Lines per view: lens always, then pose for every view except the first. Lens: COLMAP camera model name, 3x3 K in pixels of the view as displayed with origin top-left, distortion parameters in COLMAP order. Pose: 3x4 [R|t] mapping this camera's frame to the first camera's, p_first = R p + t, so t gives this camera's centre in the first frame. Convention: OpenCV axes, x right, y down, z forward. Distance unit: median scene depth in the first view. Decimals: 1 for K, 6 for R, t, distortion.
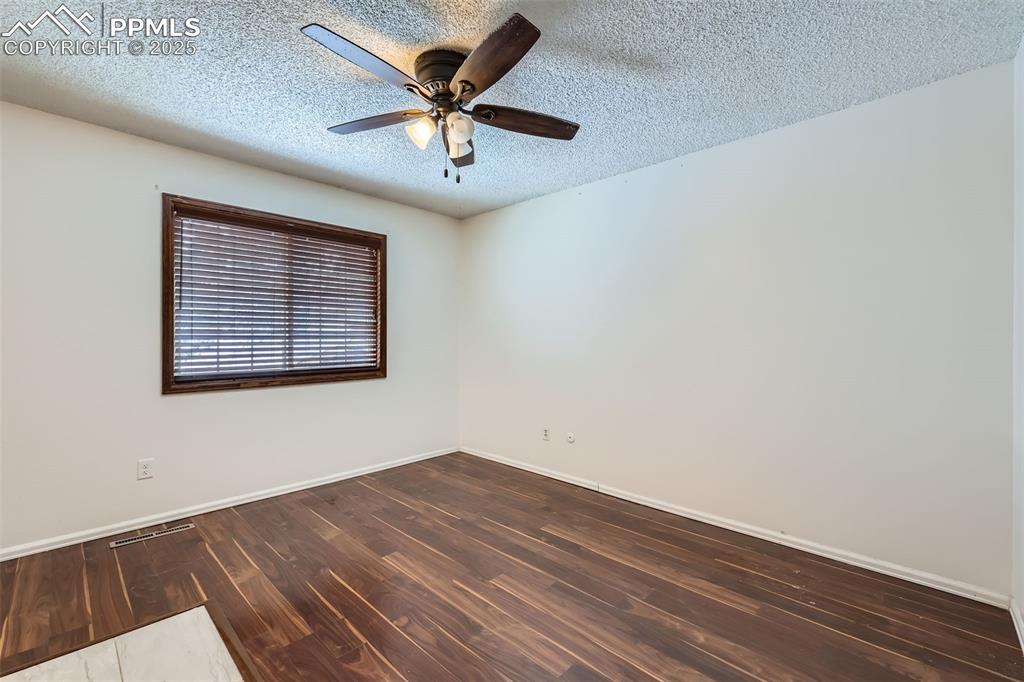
lens RADIAL K [[430.3, 0, 512.3], [0, 430.3, 339.4], [0, 0, 1]] dist [0.000798, 0.000980]
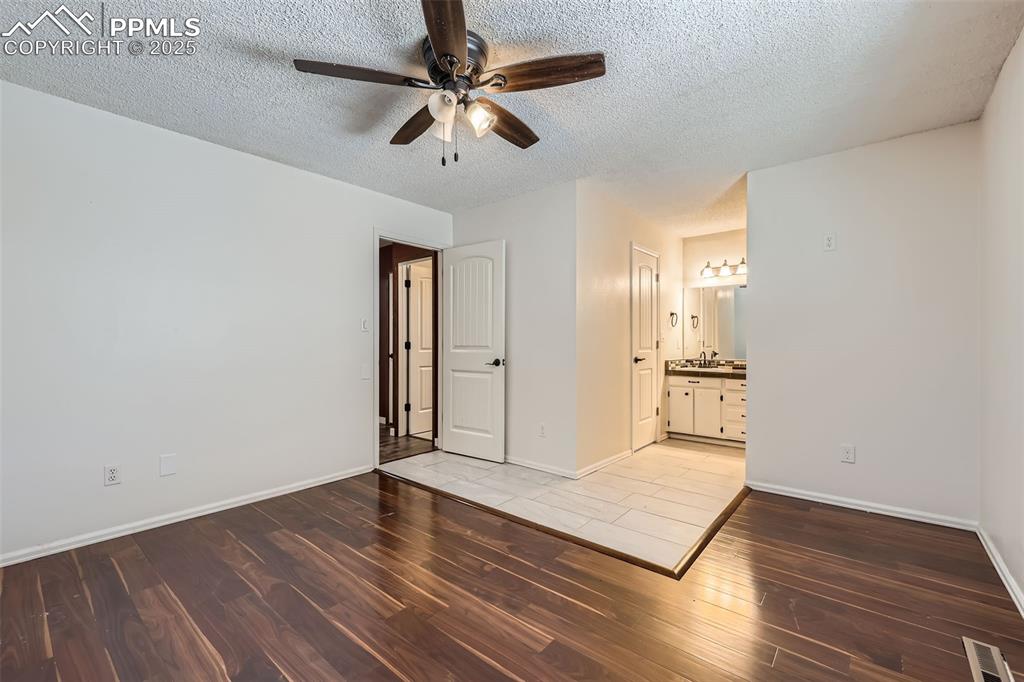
lens RADIAL K [[430.3, 0, 512.2], [0, 430.3, 342.5], [0, 0, 1]] dist [0.000798, 0.000980]
pose [[-0.997911, -0.005078, -0.064408, -0.215119], [-0.004794, 0.999978, -0.004555, 0.034382], [0.064430, -0.004237, -0.997913, 1.943636]]
